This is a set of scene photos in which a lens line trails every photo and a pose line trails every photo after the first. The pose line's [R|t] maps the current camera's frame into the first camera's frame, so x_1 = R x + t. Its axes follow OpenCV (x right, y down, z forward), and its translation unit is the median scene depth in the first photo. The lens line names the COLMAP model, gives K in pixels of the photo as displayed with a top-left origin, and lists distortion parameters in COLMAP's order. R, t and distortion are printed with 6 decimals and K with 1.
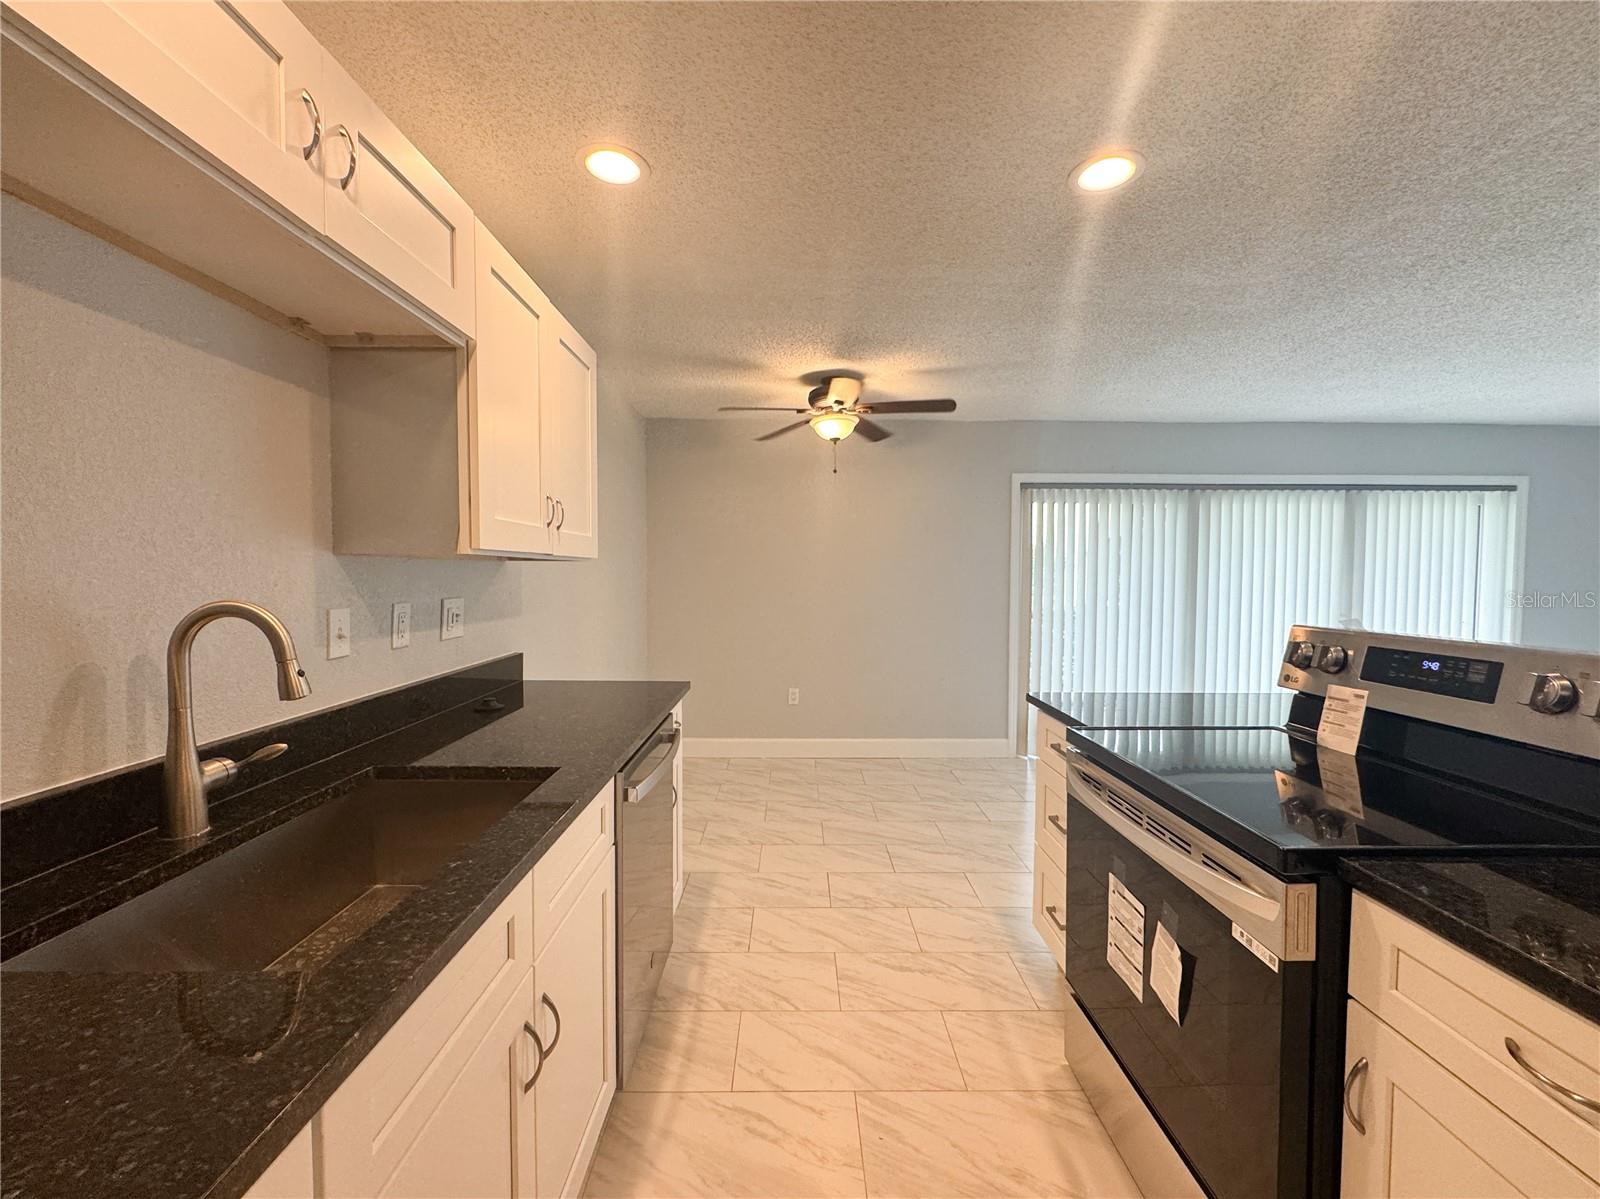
lens RADIAL K [[646.9, 0, 800.3], [0, 646.9, 596.2], [0, 0, 1]] dist [-0.002539, 0.000751]
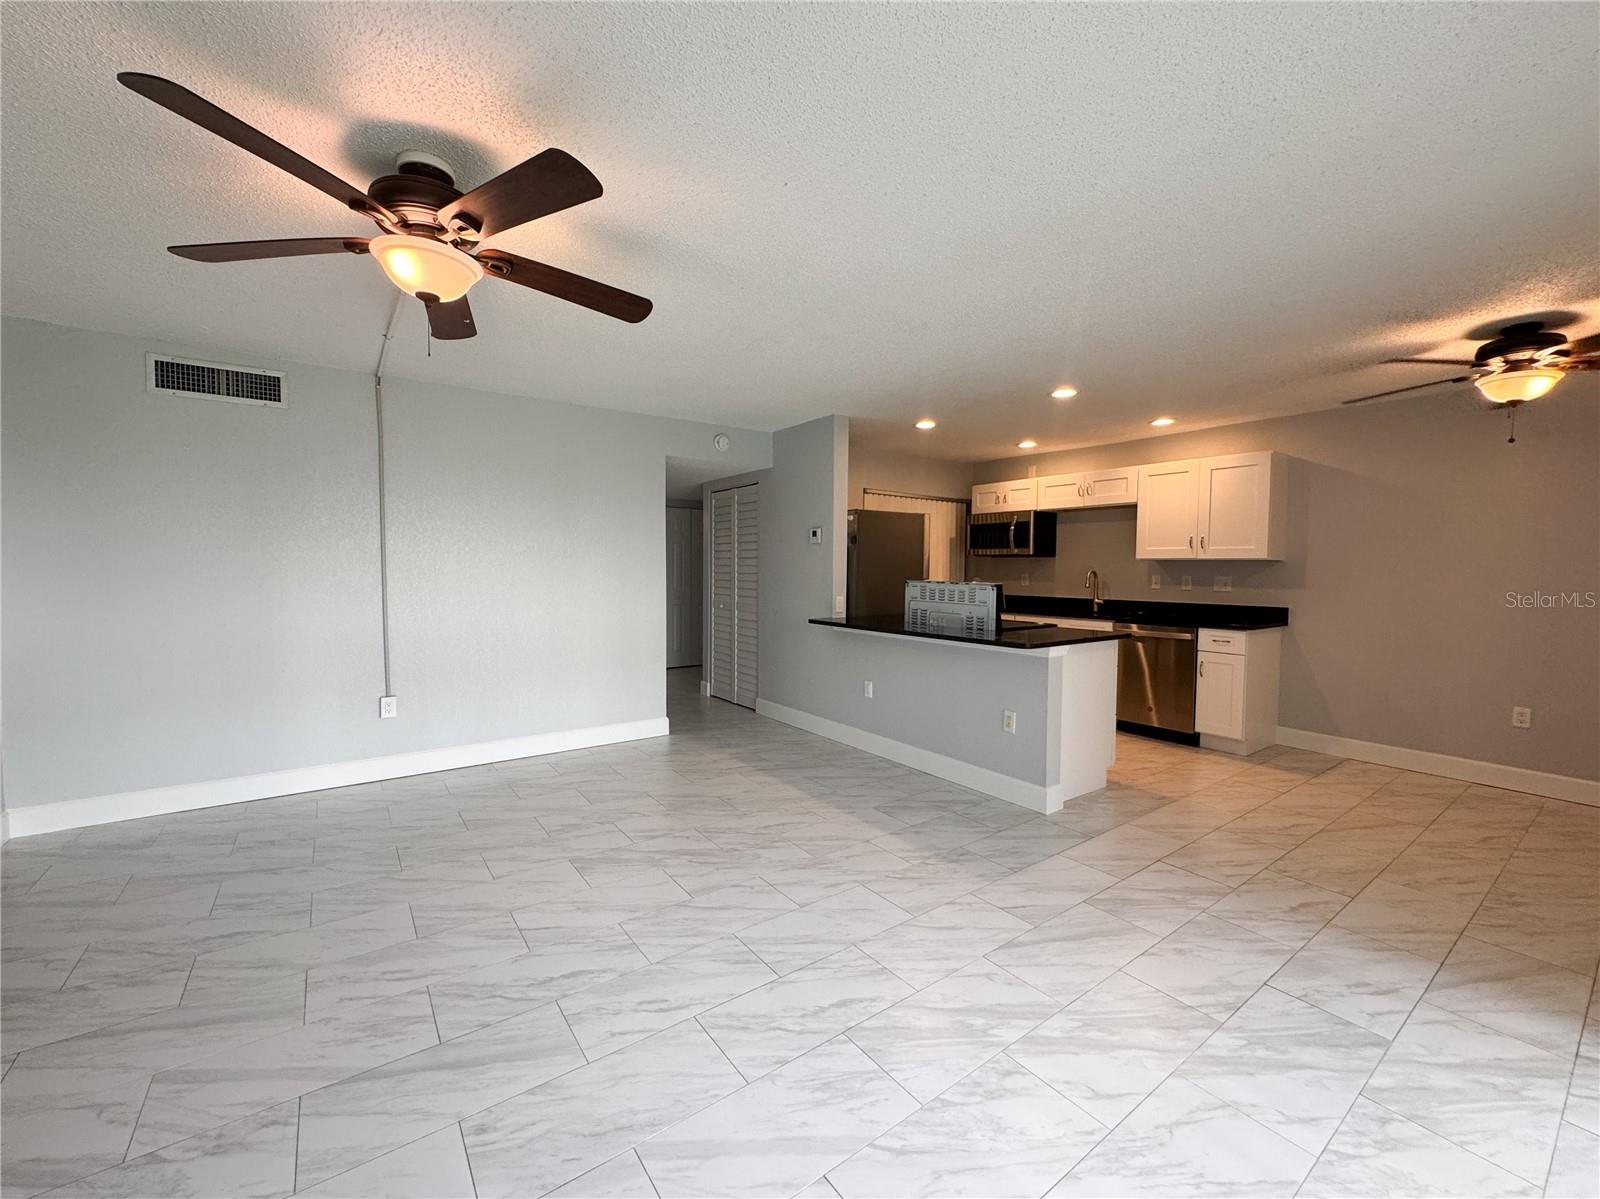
lens RADIAL K [[646.9, 0, 800.3], [0, 646.9, 596.2], [0, 0, 1]] dist [-0.002539, 0.000751]
pose [[-0.814760, 0.014093, -0.579627, 1.998344], [-0.034704, 0.996727, 0.073016, -0.039607], [0.578759, 0.079606, -0.811604, 1.831046]]
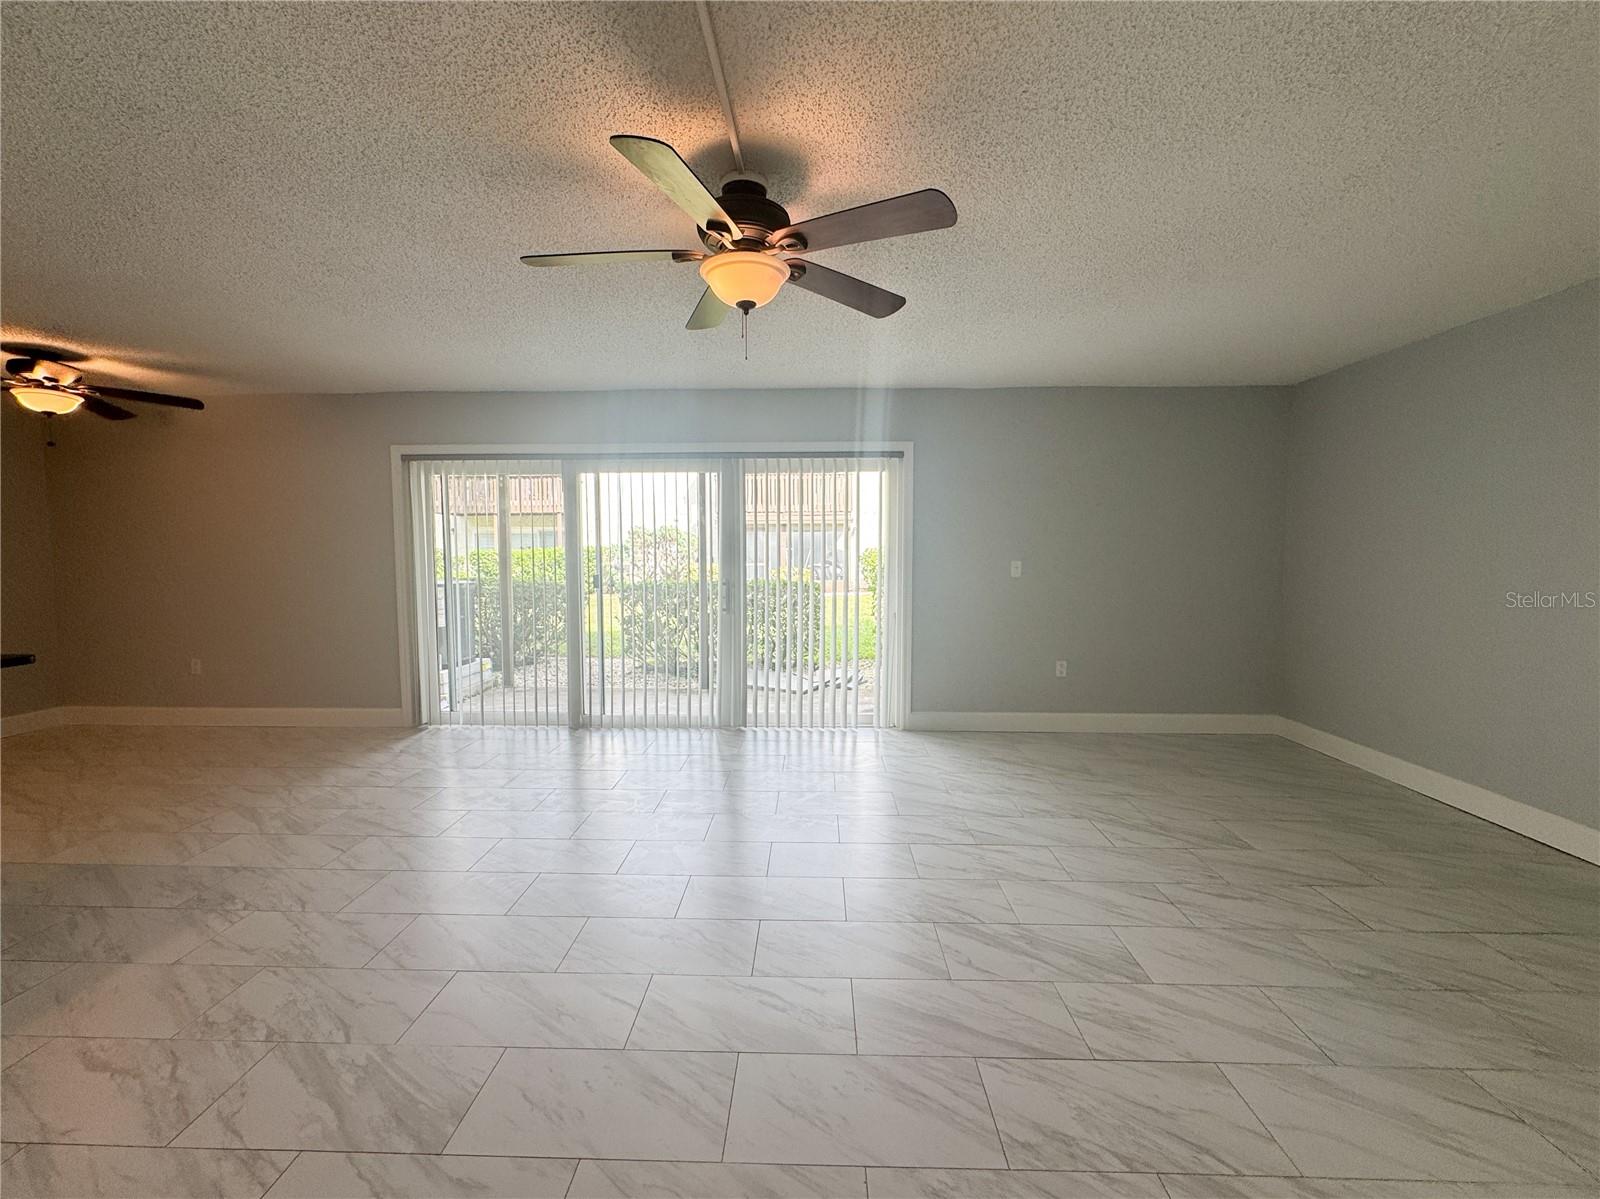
lens RADIAL K [[646.9, 0, 800.3], [0, 646.9, 596.2], [0, 0, 1]] dist [-0.002539, 0.000751]
pose [[0.999345, -0.003767, -0.035984, 2.009504], [0.004878, 0.999512, 0.030842, 0.031850], [0.035851, -0.030997, 0.998876, 0.028482]]
